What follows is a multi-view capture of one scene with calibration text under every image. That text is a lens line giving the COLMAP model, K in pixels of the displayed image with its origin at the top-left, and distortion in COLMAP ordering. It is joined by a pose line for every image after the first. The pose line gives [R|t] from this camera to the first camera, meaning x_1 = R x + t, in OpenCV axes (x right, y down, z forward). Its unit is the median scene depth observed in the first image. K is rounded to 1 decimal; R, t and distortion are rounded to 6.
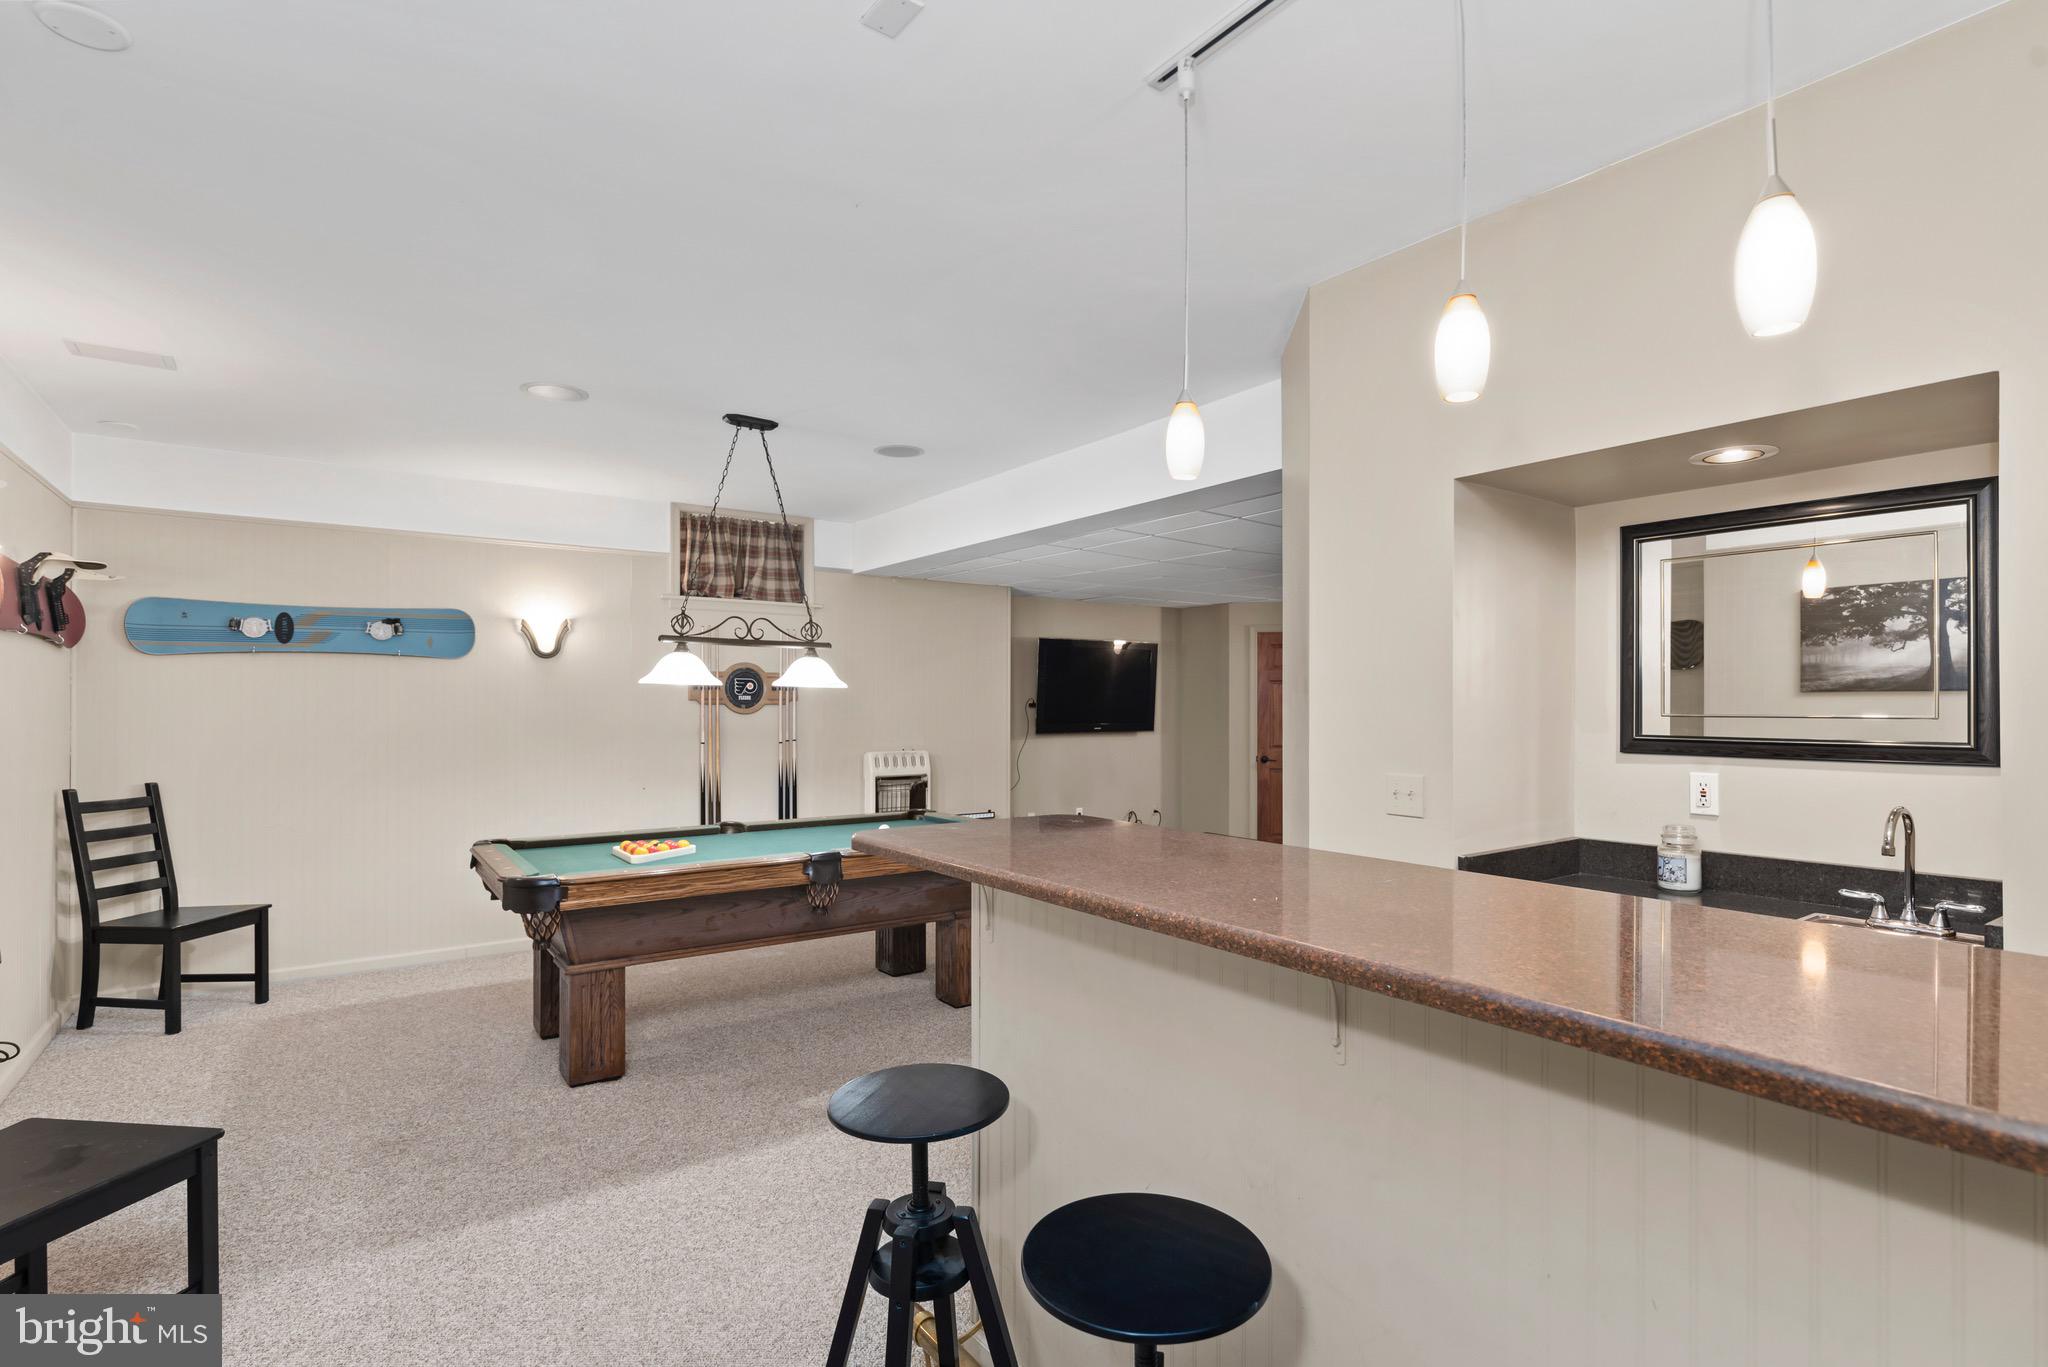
lens RADIAL K [[1000.4, 0, 1032.3], [0, 1000.4, 696.7], [0, 0, 1]] dist [-0.003815, 0.000947]
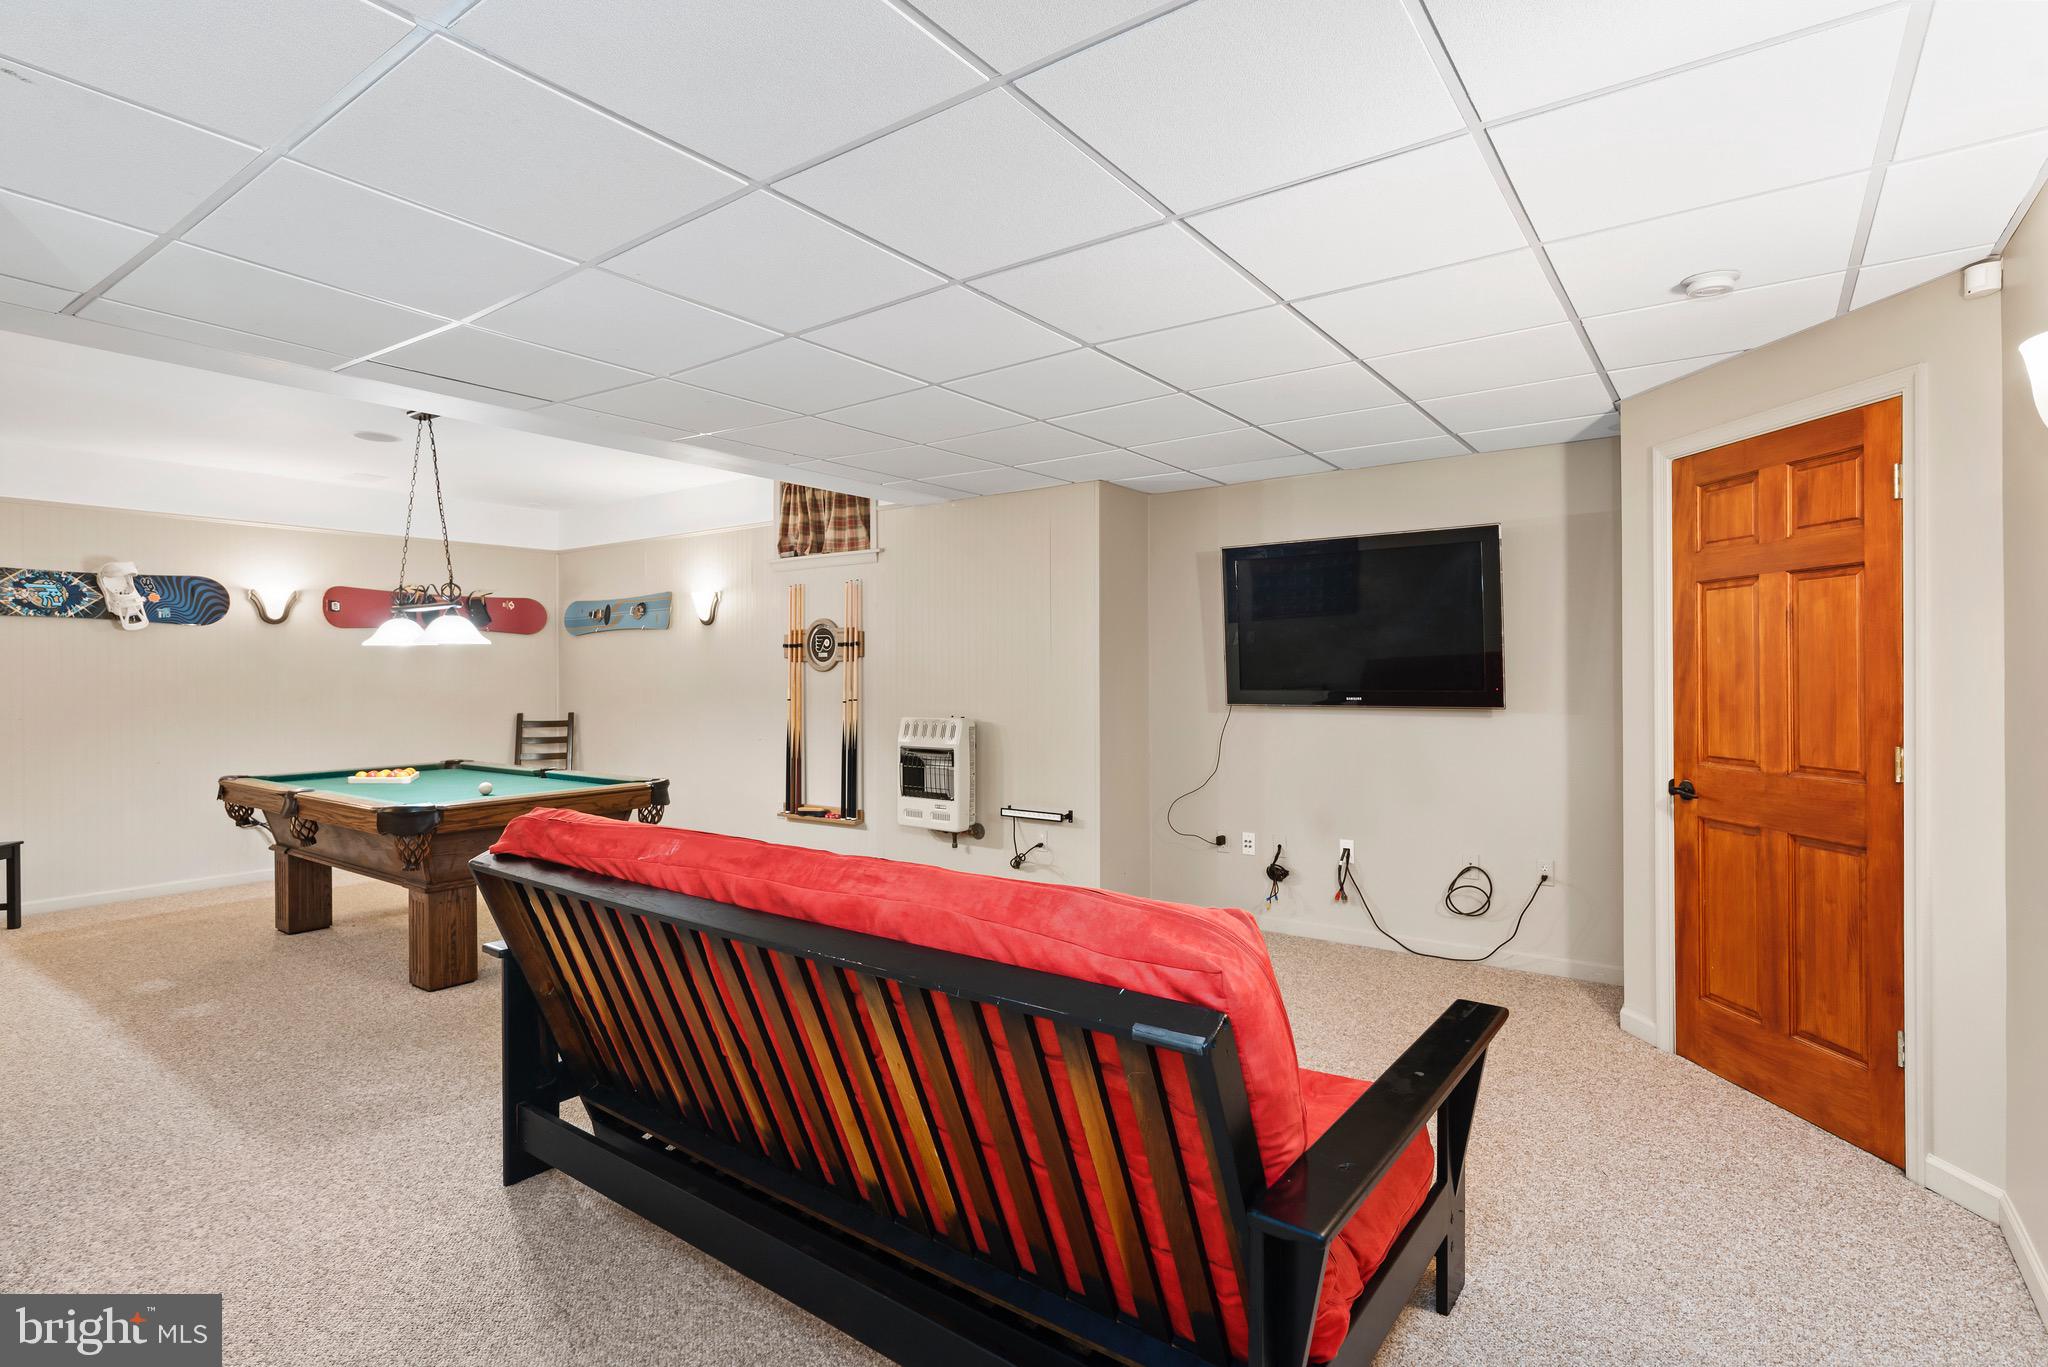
lens RADIAL K [[1000.4, 0, 1025.3], [0, 1000.4, 684.5], [0, 0, 1]] dist [-0.003815, 0.000947]
pose [[0.317391, 0.000167, -0.948295, 0.820034], [0.003030, 0.999995, 0.001190, 0.034392], [0.948290, -0.003251, 0.317389, 1.033083]]
